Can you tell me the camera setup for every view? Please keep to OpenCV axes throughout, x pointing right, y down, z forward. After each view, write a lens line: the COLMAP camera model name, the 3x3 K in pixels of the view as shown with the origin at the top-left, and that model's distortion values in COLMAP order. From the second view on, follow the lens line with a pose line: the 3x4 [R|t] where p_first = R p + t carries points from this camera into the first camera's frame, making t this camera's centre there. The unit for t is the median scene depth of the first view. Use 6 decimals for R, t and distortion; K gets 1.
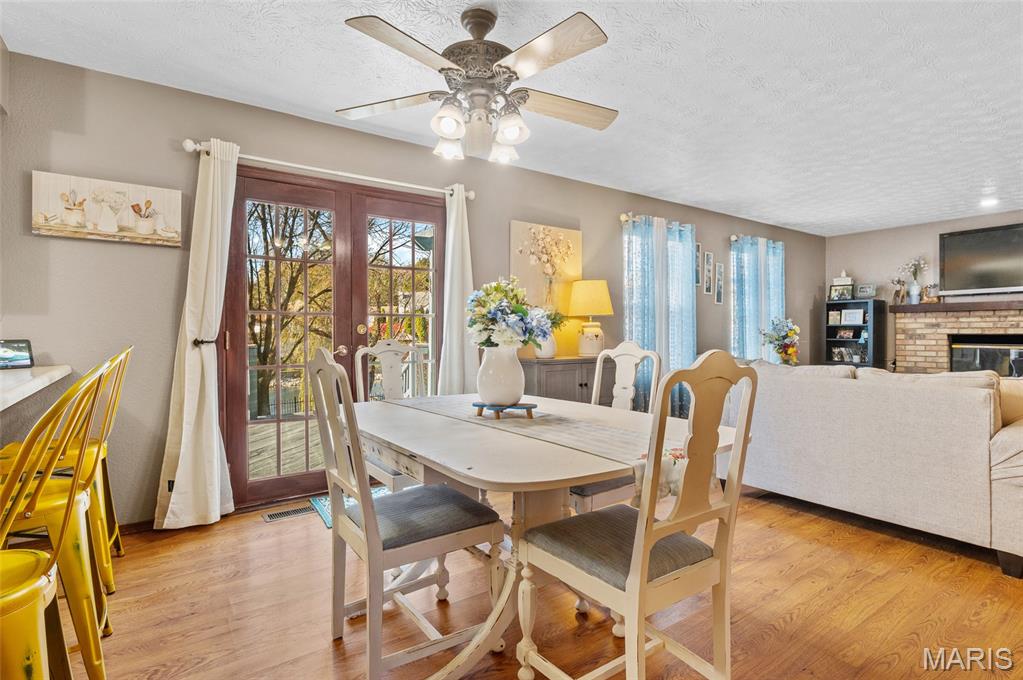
lens RADIAL K [[505.8, 0, 512.3], [0, 505.8, 332.1], [0, 0, 1]] dist [-0.003131, -0.002509]
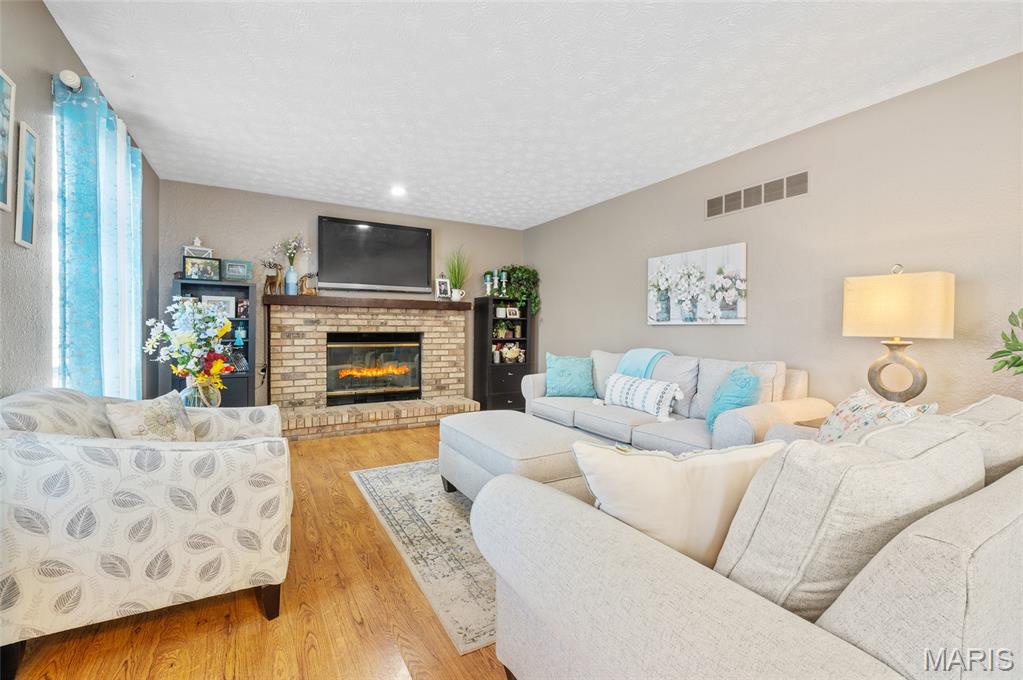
lens RADIAL K [[436.8, 0, 509.7], [0, 436.8, 336.1], [0, 0, 1]] dist [-0.000519, 0.000014]
pose [[0.073441, -0.012214, 0.997225, 0.127116], [-0.005030, 0.999908, 0.012617, -0.000463], [-0.997287, -0.005943, 0.073373, 0.617091]]
